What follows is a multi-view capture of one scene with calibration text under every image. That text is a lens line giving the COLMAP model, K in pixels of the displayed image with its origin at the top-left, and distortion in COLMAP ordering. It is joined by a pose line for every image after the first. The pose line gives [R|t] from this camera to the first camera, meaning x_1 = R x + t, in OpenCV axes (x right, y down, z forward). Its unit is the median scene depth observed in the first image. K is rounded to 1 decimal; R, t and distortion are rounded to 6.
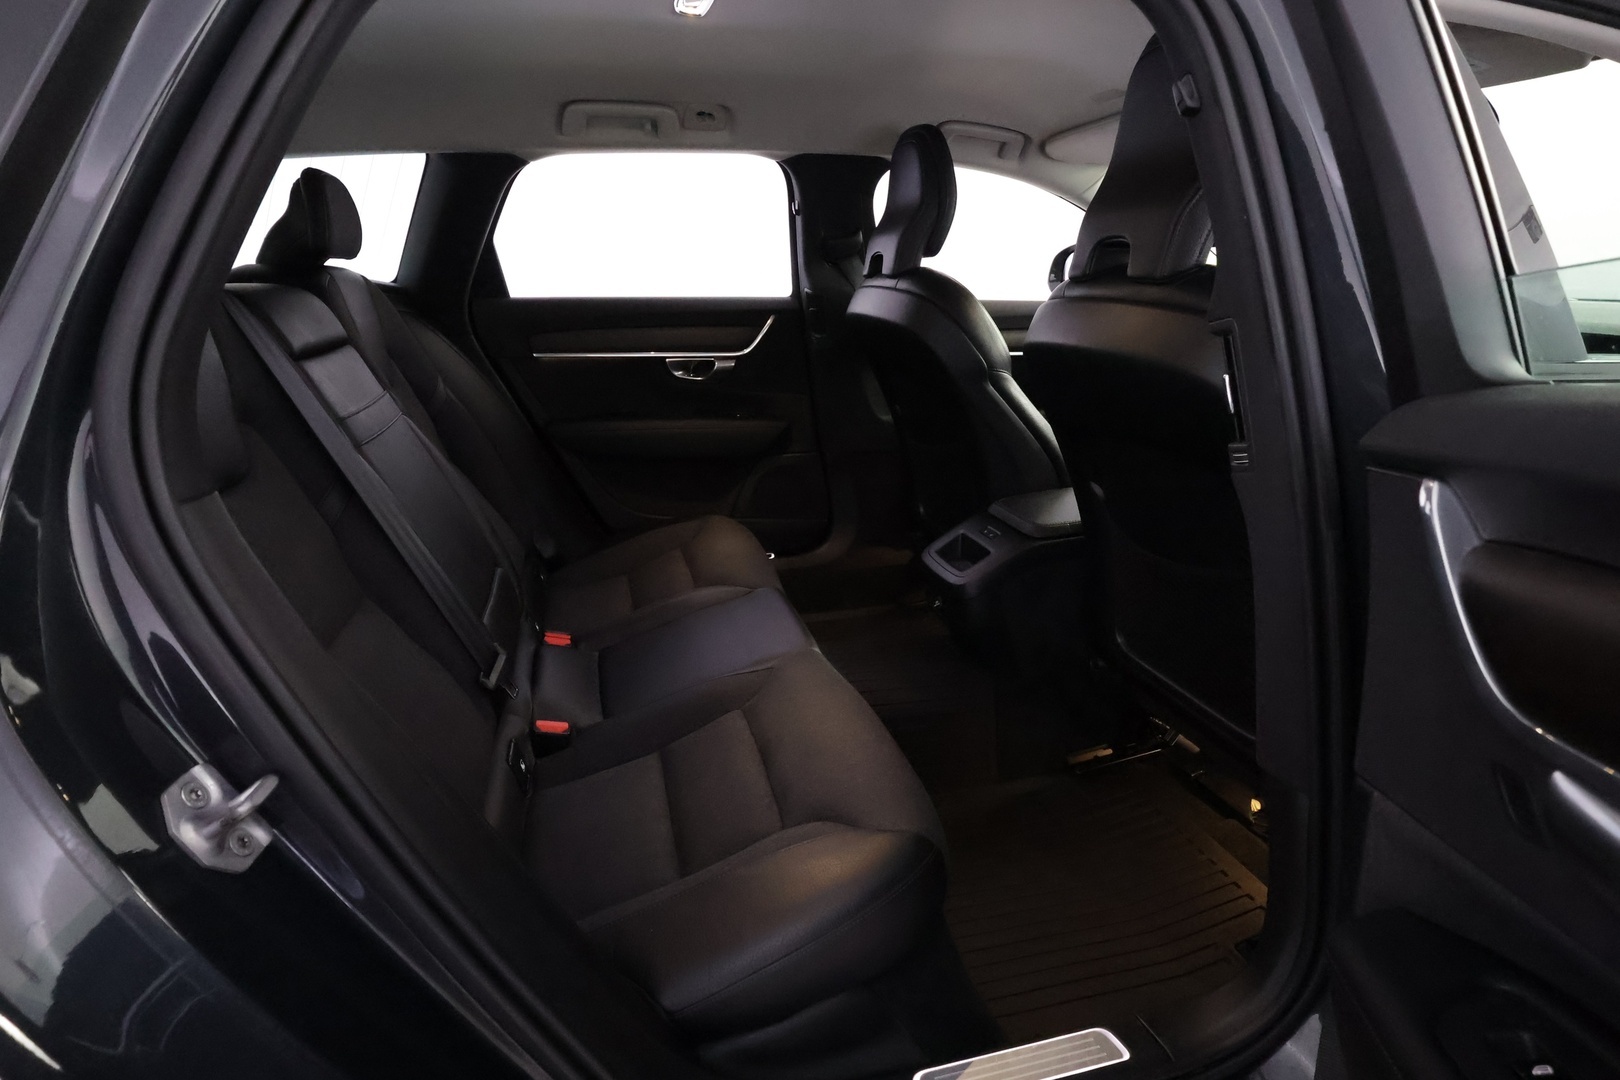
lens RADIAL K [[846.9, 0, 810.2], [0, 846.9, 541.4], [0, 0, 1]] dist [0.001583, 0.002084]
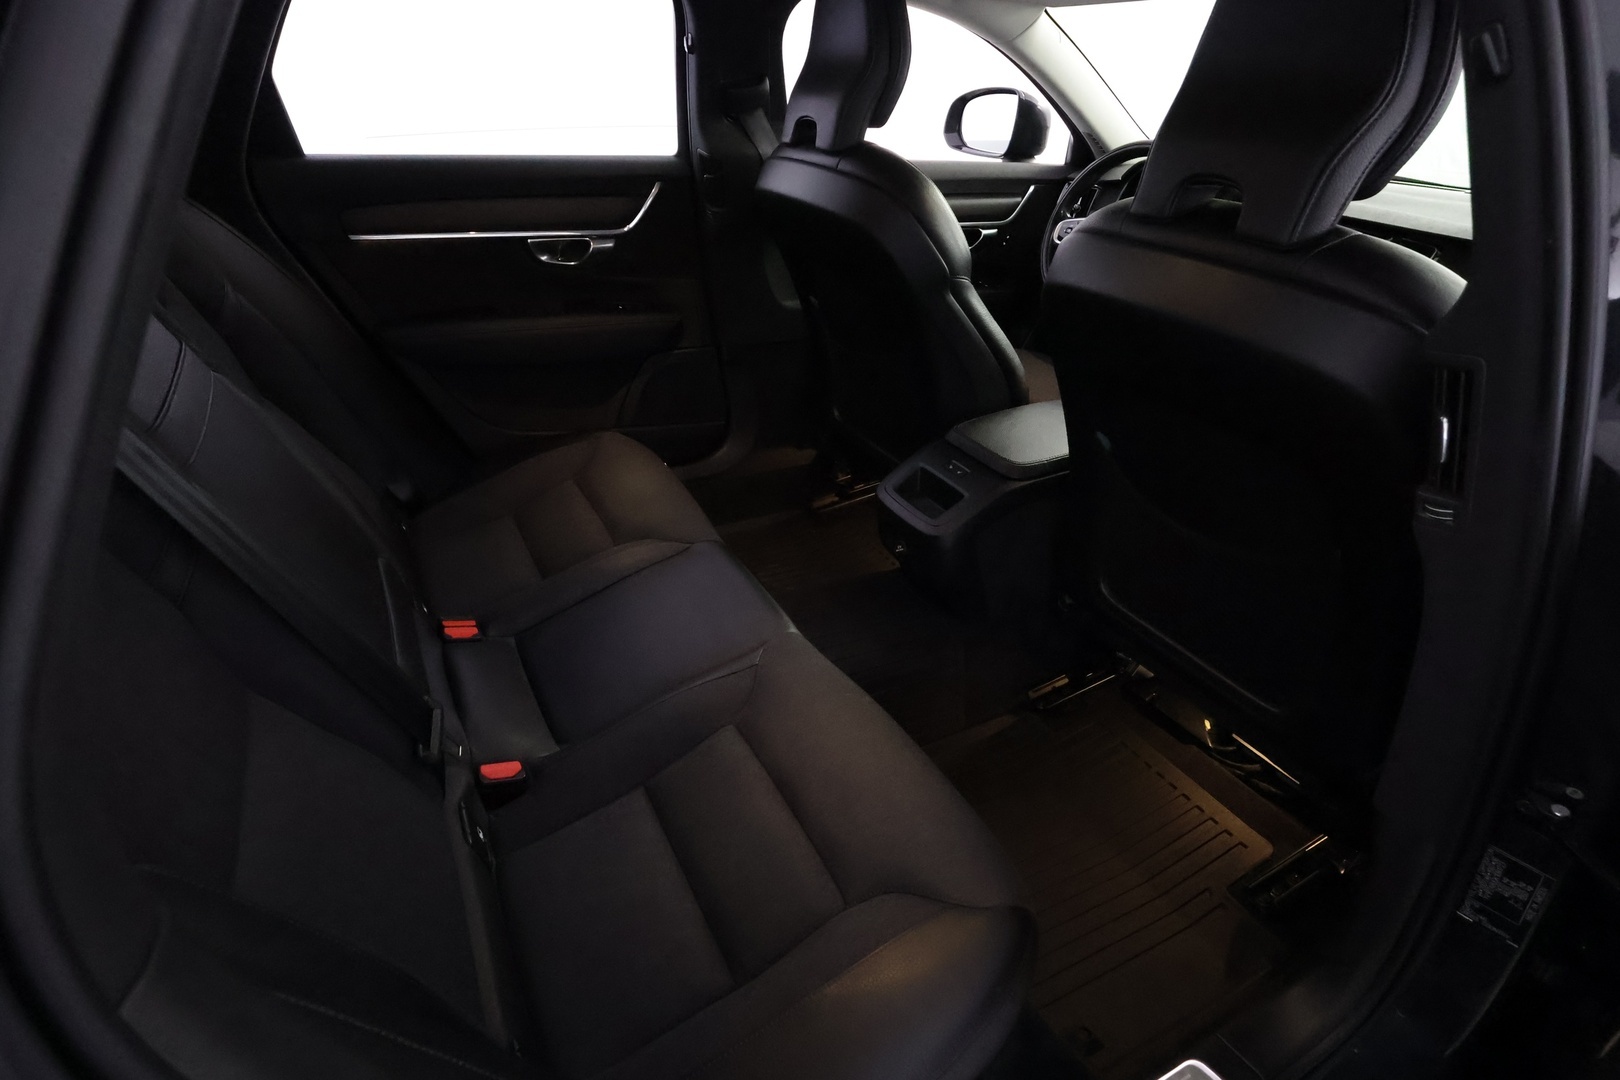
lens RADIAL K [[846.9, 0, 810.2], [0, 846.9, 541.4], [0, 0, 1]] dist [0.001583, 0.002084]
pose [[0.972101, -0.076979, 0.221569, -0.132797], [0.028799, 0.976636, 0.212961, -0.120222], [-0.232786, -0.200639, 0.951606, 0.147314]]
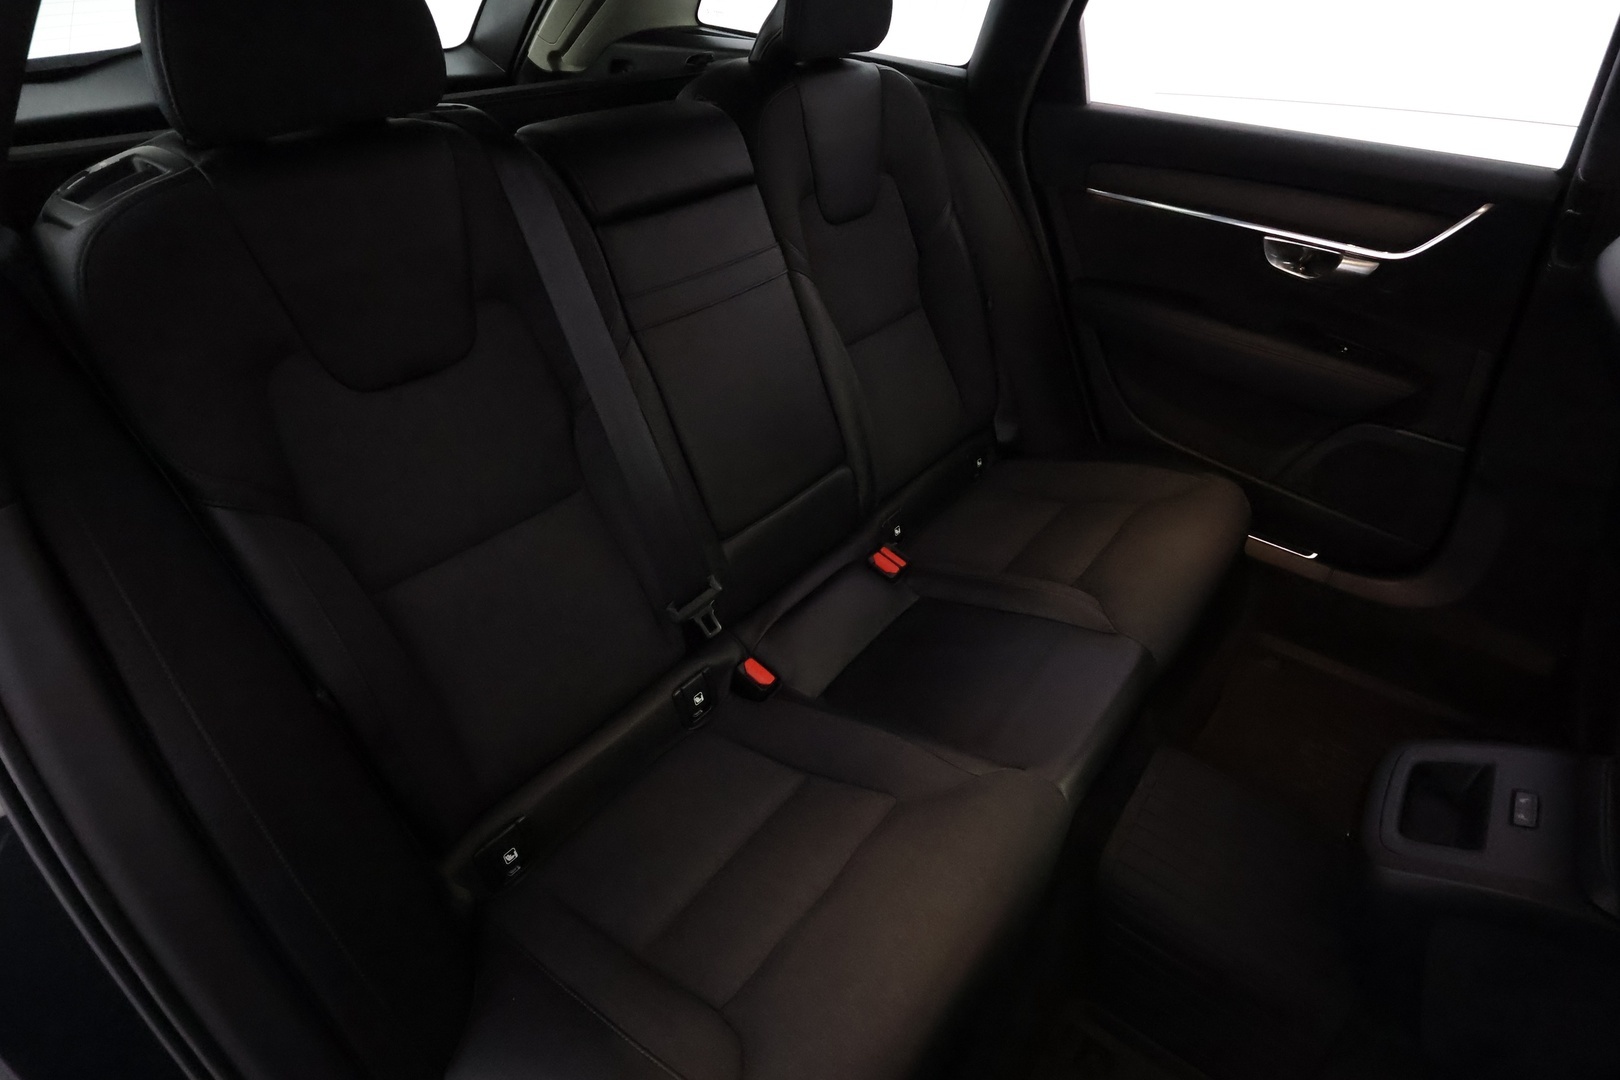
lens RADIAL K [[846.9, 0, 810.2], [0, 846.9, 541.4], [0, 0, 1]] dist [0.001583, 0.002084]
pose [[0.629791, 0.477646, -0.612550, 0.154945], [-0.277850, 0.874942, 0.396580, -0.205121], [0.725370, -0.079566, 0.683745, 0.319225]]
